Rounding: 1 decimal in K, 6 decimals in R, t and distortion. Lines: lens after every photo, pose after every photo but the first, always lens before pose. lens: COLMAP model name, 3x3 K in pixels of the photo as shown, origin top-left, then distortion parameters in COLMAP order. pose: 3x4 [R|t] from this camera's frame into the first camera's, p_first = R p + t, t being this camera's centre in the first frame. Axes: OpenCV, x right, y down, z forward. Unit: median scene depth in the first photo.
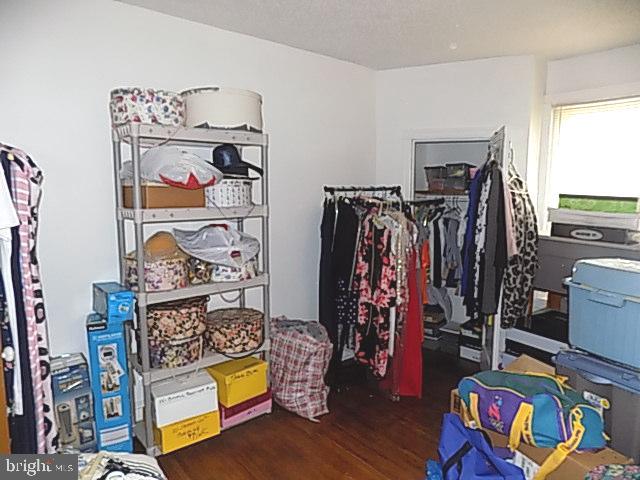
lens RADIAL K [[437.4, 0, 315.2], [0, 437.4, 239.0], [0, 0, 1]] dist [-0.059404, 0.067820]
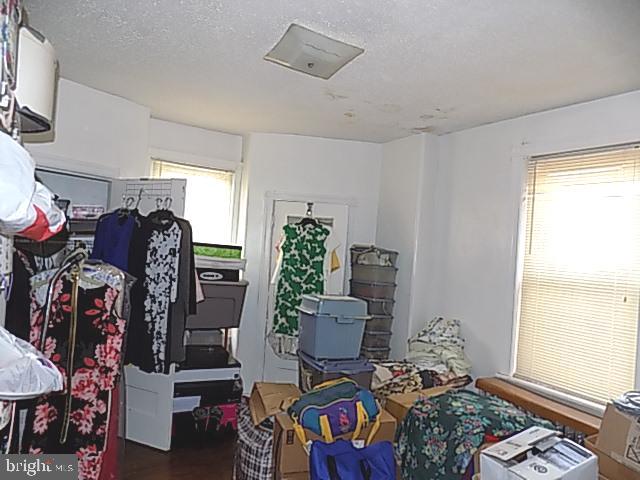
lens RADIAL K [[437.4, 0, 315.2], [0, 437.4, 239.0], [0, 0, 1]] dist [-0.059404, 0.067820]
pose [[0.145483, 0.008626, 0.989323, -0.557332], [0.047095, 0.998768, -0.015633, -0.082399], [-0.988239, 0.048867, 0.144898, 0.529163]]
